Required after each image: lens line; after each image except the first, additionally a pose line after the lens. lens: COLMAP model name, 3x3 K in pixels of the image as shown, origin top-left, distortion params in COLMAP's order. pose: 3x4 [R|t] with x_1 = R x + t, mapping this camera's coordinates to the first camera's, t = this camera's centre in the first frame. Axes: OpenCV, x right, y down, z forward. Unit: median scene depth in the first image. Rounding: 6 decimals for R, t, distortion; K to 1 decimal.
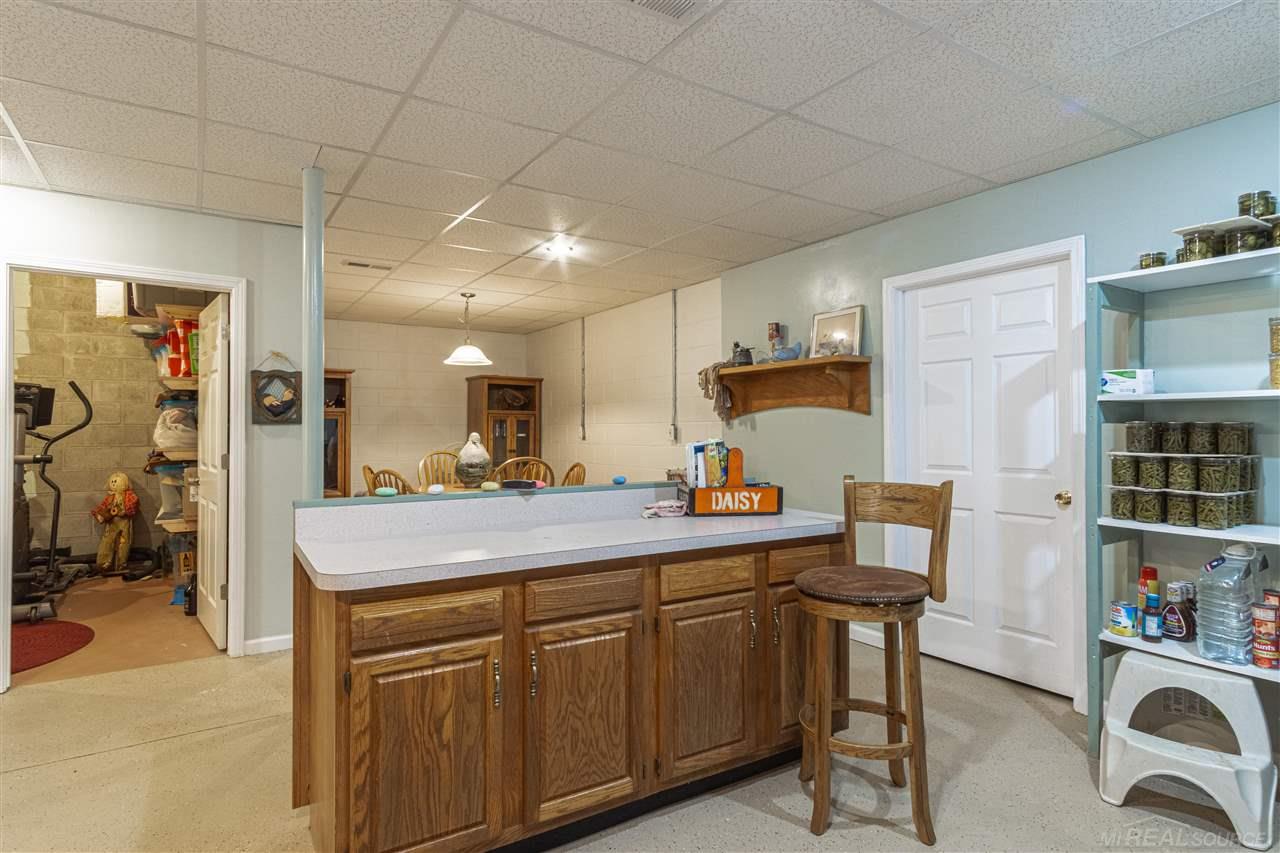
lens RADIAL K [[681.6, 0, 637.3], [0, 681.6, 426.1], [0, 0, 1]] dist [0.000714, 0.004228]
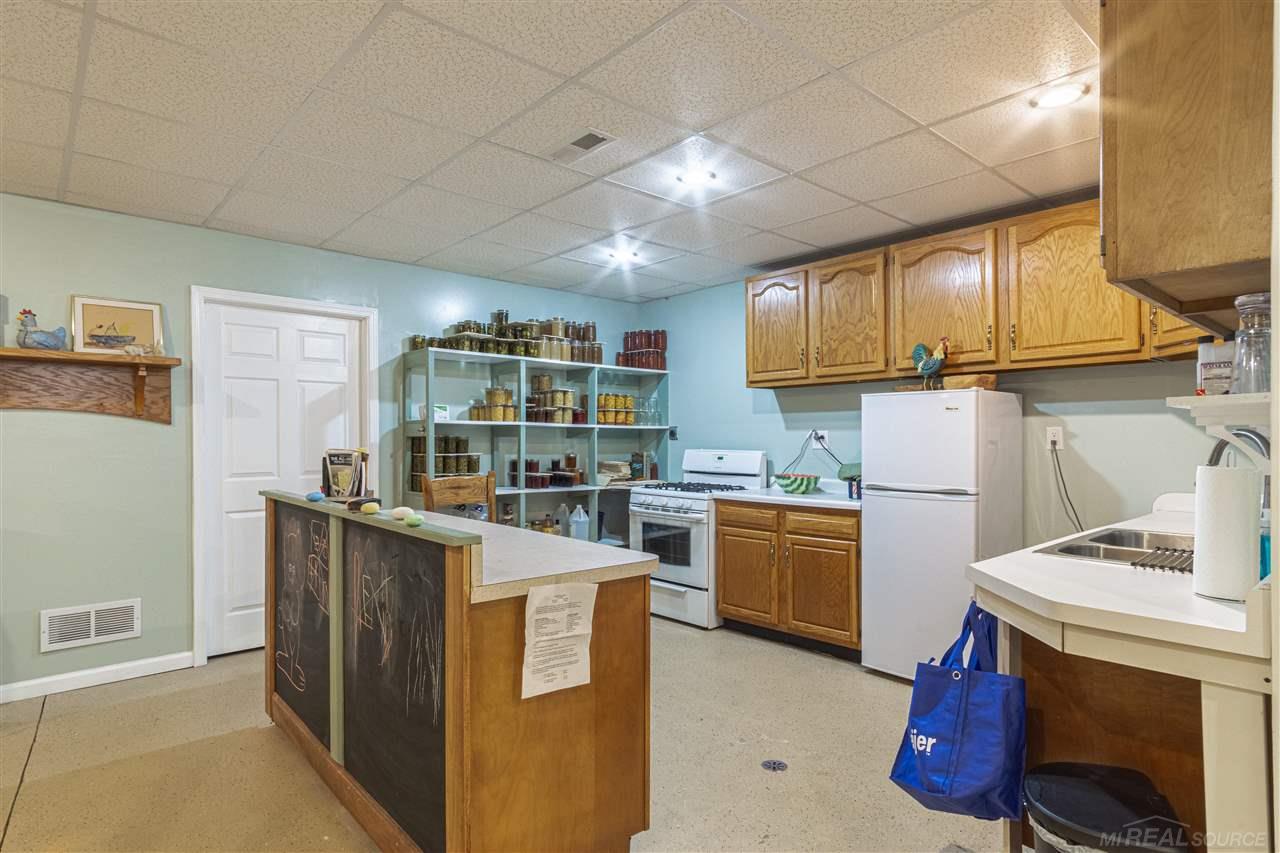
lens RADIAL K [[681.6, 0, 644.6], [0, 681.6, 446.6], [0, 0, 1]] dist [0.000714, 0.004228]
pose [[-0.154144, -0.006018, 0.988030, -0.783999], [-0.004102, 0.999977, 0.005450, 0.006665], [-0.988040, -0.003213, -0.154165, 0.574933]]
